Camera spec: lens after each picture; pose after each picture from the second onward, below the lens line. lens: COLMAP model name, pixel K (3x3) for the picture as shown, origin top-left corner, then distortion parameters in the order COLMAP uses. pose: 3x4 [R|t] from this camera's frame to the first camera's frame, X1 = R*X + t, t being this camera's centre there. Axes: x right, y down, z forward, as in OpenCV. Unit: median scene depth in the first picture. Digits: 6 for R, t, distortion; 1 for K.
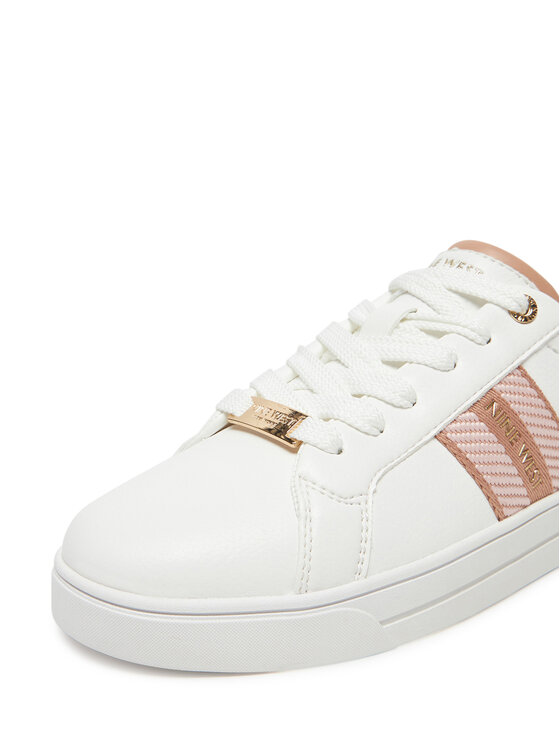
lens RADIAL K [[845.8, 0, 280.0], [0, 845.8, 373.0], [0, 0, 1]] dist [-0.003269, -0.009065]
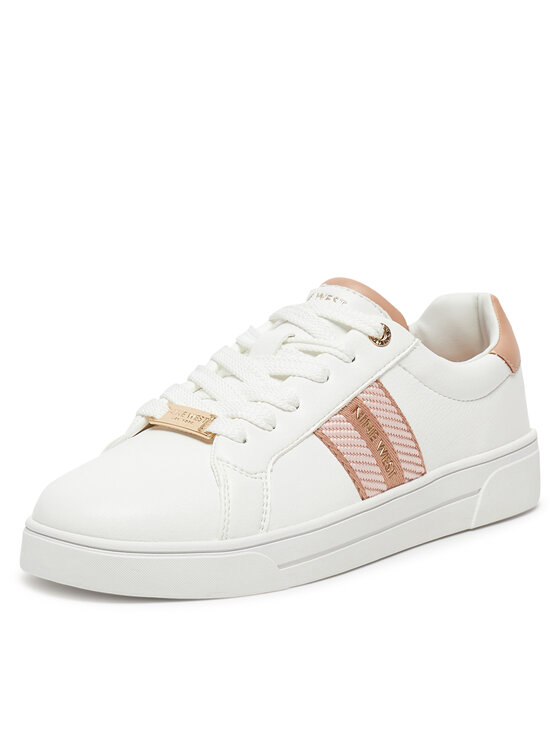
lens RADIAL K [[1357.8, 0, 280.0], [0, 1357.8, 373.0], [0, 0, 1]] dist [-0.001942, 0.007326]
pose [[0.981301, 0.001777, 0.192474, -0.253842], [0.008177, 0.998670, -0.050913, 0.085407], [-0.192308, 0.051535, 0.979981, -0.977600]]
